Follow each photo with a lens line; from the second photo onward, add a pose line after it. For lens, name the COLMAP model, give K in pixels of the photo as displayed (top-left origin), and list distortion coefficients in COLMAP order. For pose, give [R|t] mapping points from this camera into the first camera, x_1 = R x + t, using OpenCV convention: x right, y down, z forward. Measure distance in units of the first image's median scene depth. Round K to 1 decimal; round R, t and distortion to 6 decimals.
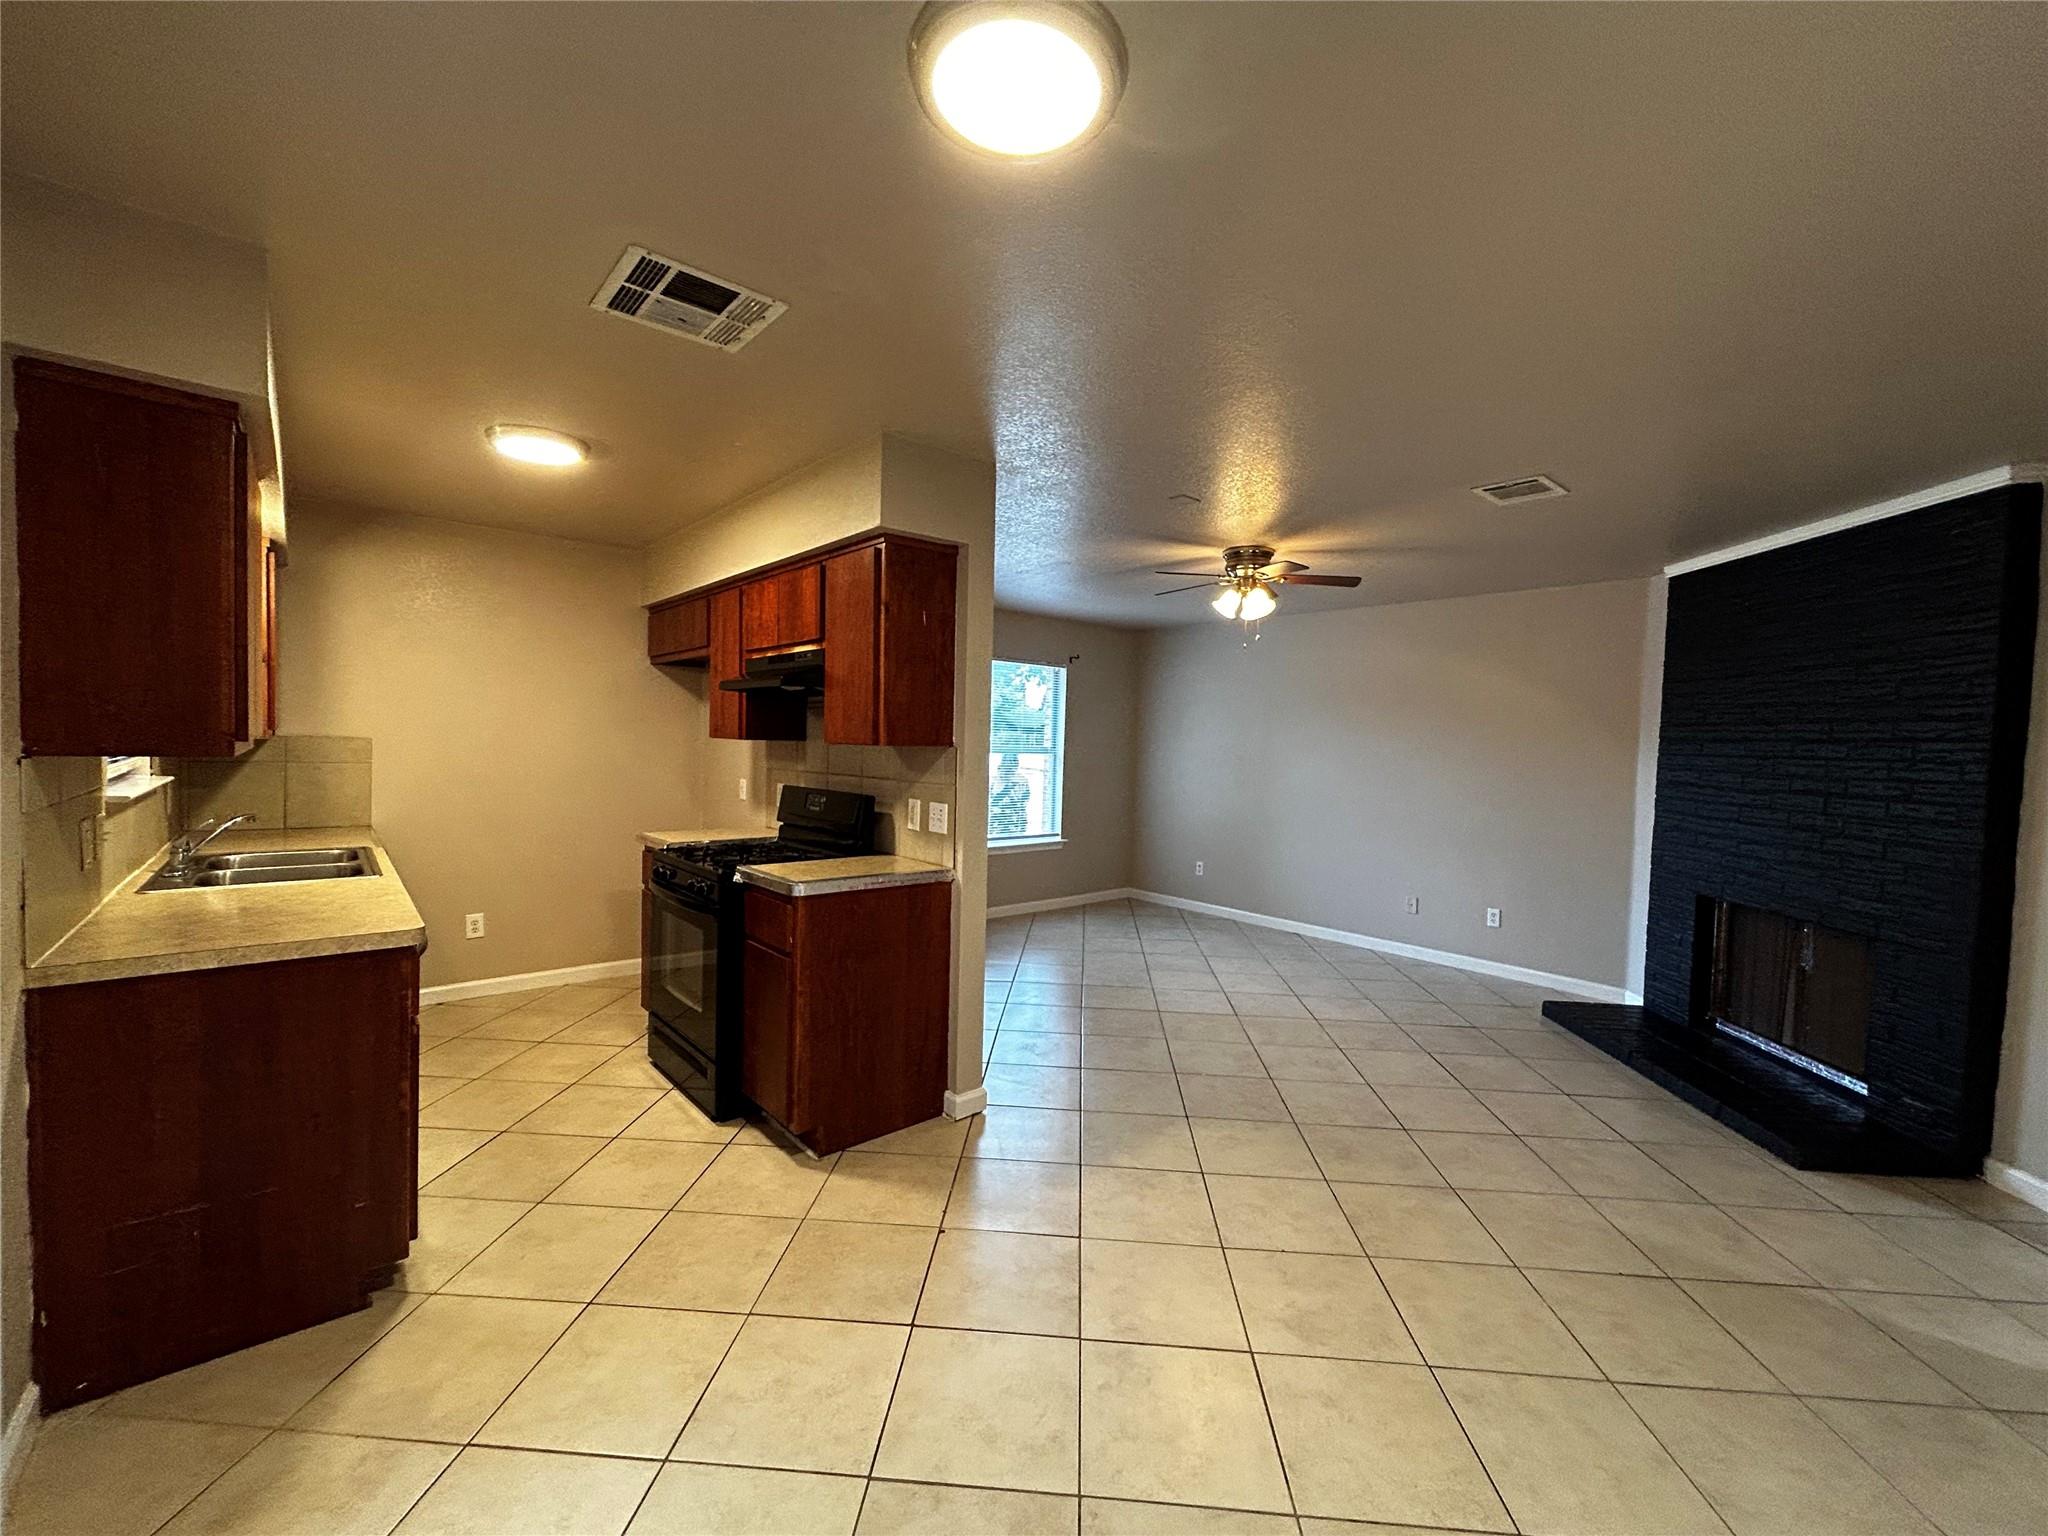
lens RADIAL K [[824.3, 0, 1030.6], [0, 824.3, 766.9], [0, 0, 1]] dist [-0.000538, 0.000521]
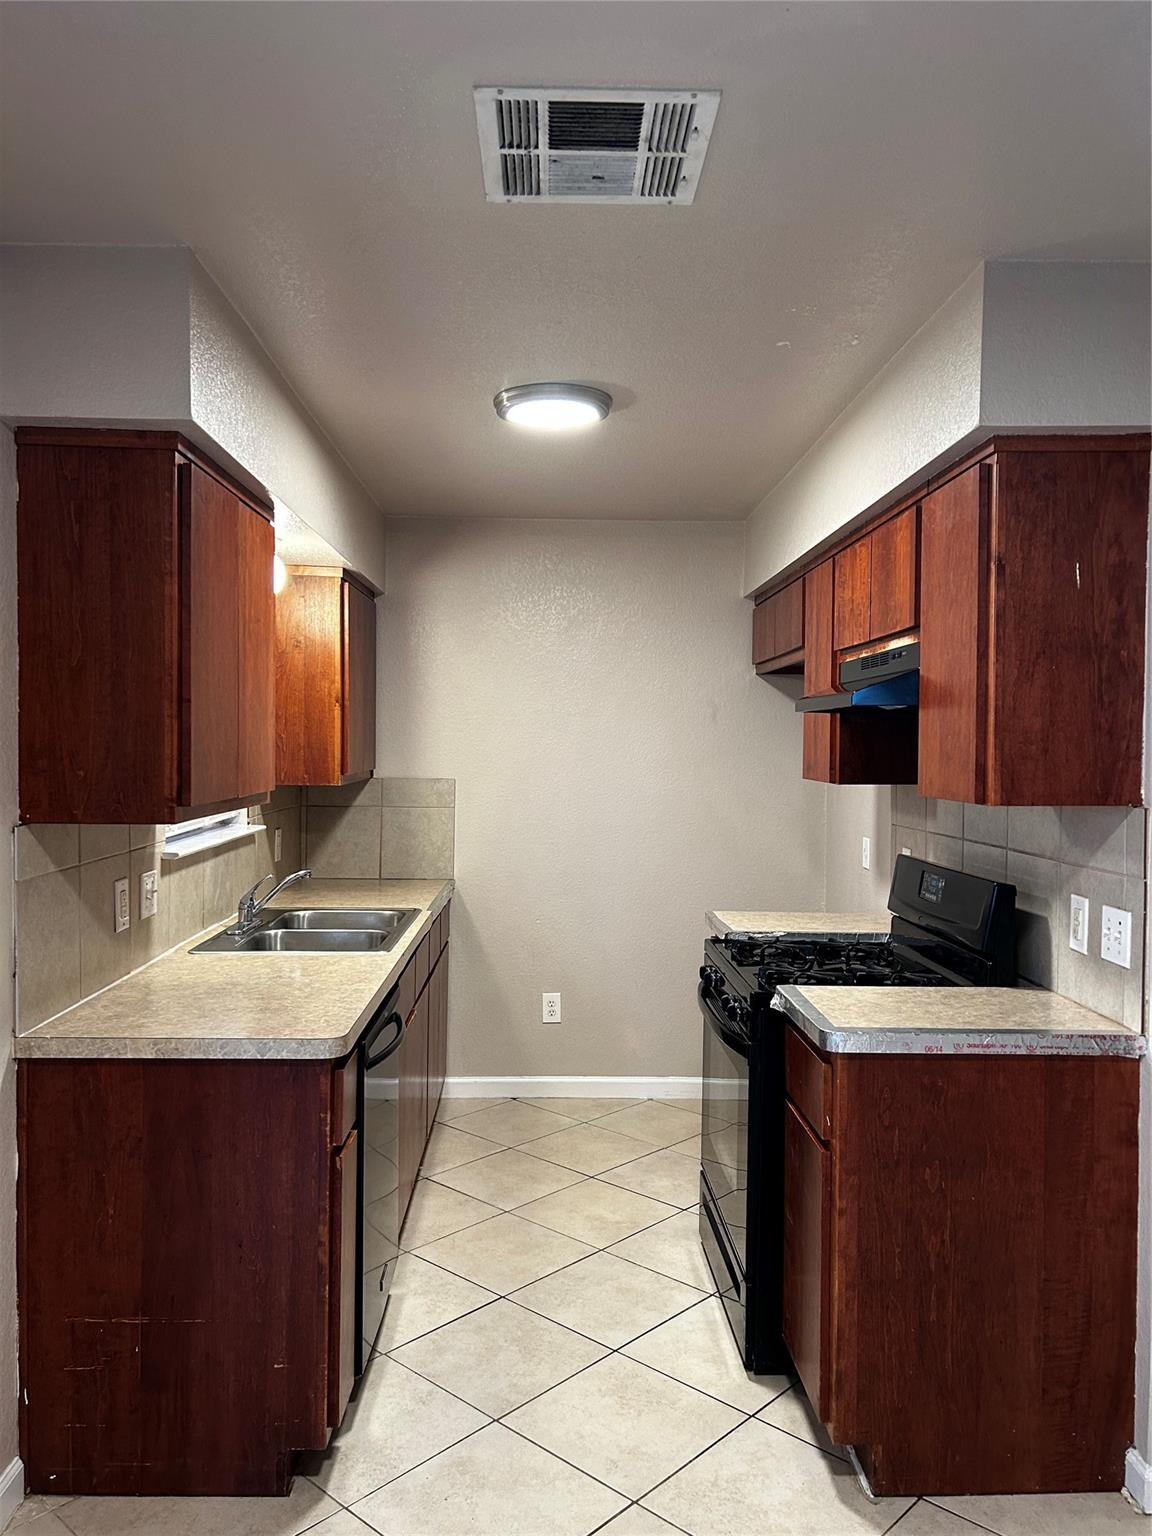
lens RADIAL K [[1148.3, 0, 576.0], [0, 1148.3, 768.0], [0, 0, 1]] dist [0.040768, -0.051649]
pose [[0.770392, -0.005590, -0.637546, 0.102420], [-0.009619, 0.999746, -0.020389, -0.030802], [0.637498, 0.021840, 0.770142, 0.183809]]
